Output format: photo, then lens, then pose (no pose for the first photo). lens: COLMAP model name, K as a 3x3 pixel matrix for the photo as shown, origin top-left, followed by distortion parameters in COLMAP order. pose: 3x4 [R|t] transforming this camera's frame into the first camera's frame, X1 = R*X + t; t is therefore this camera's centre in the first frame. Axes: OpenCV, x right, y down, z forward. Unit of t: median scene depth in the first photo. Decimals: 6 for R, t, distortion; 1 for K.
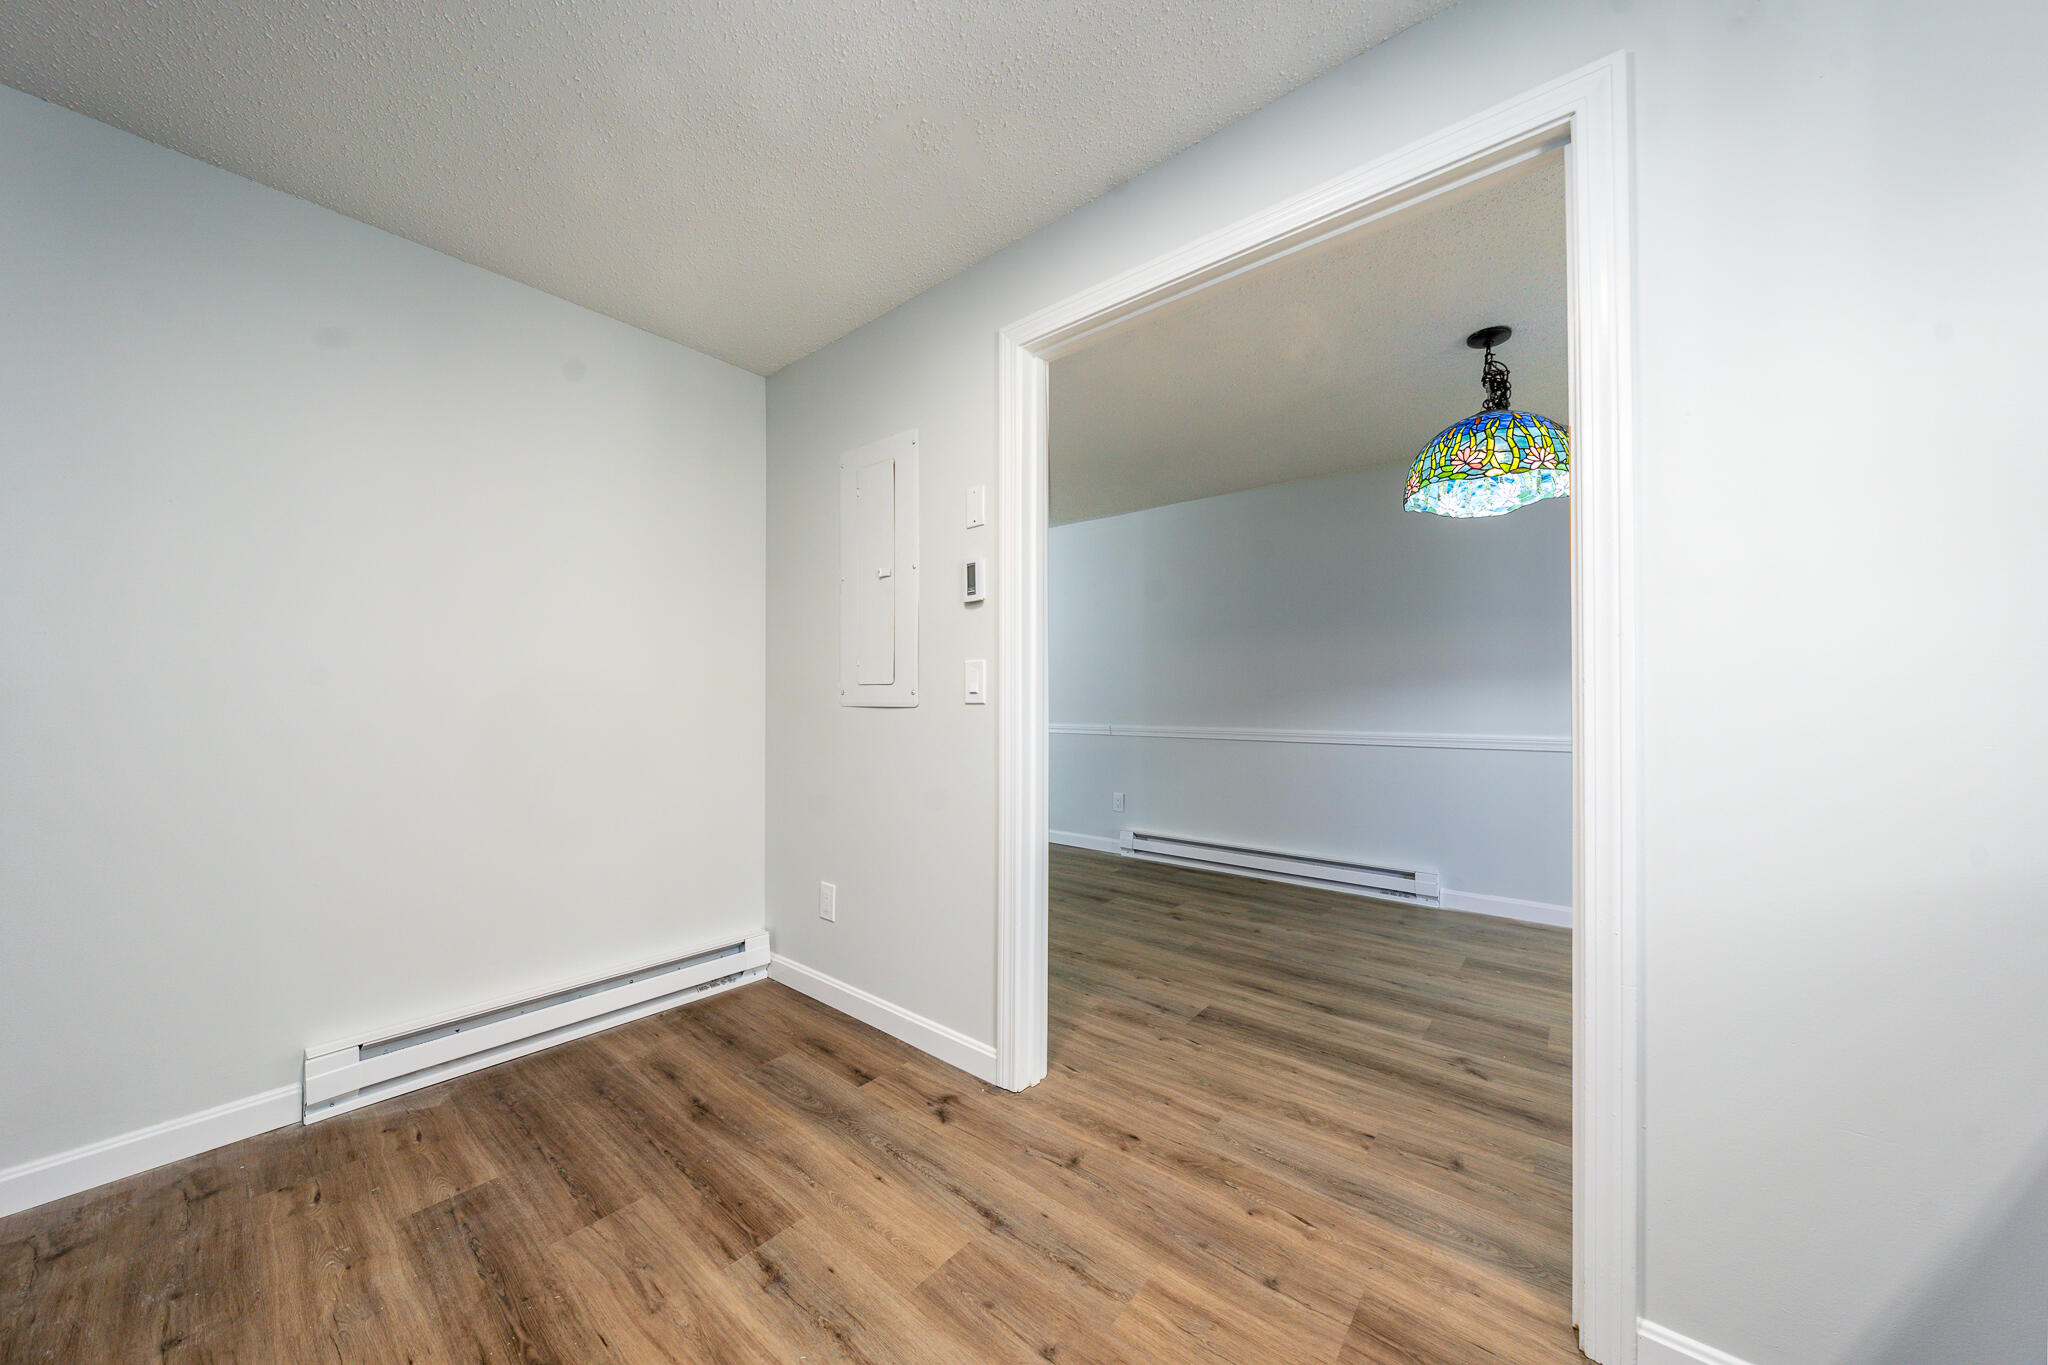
lens RADIAL K [[707.9, 0, 1011.5], [0, 707.9, 694.0], [0, 0, 1]] dist [0.000005, -0.000007]
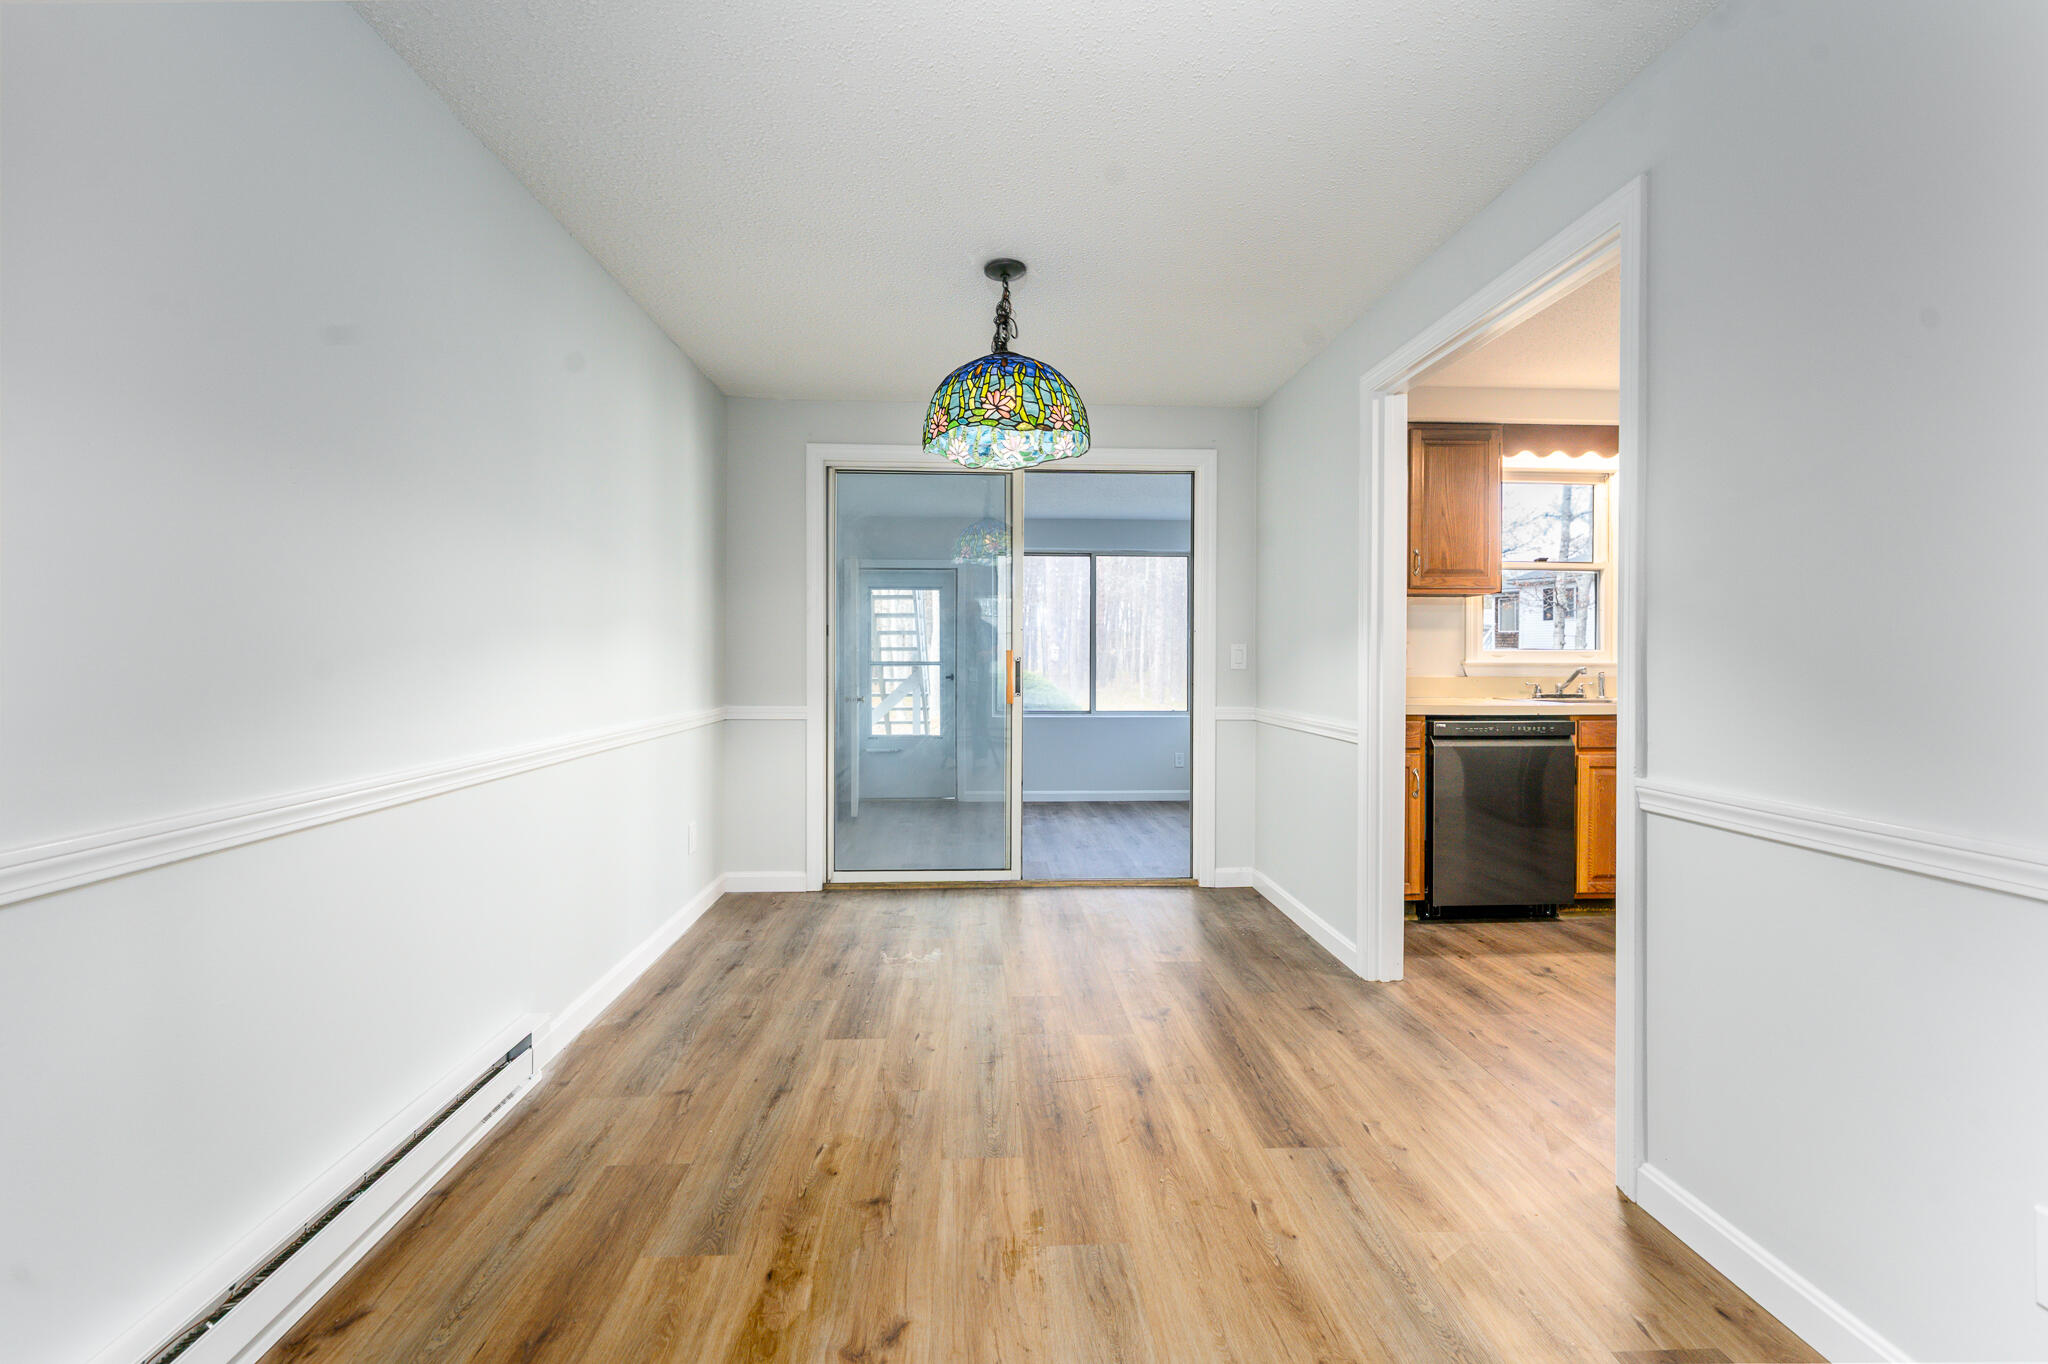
lens RADIAL K [[894.4, 0, 1023.6], [0, 894.4, 671.3], [0, 0, 1]] dist [-0.001620, -0.000105]
pose [[-0.692794, -0.007577, 0.721096, -0.158722], [-0.004727, 0.999971, 0.005966, -0.002623], [-0.721120, 0.000725, -0.692809, 1.756941]]
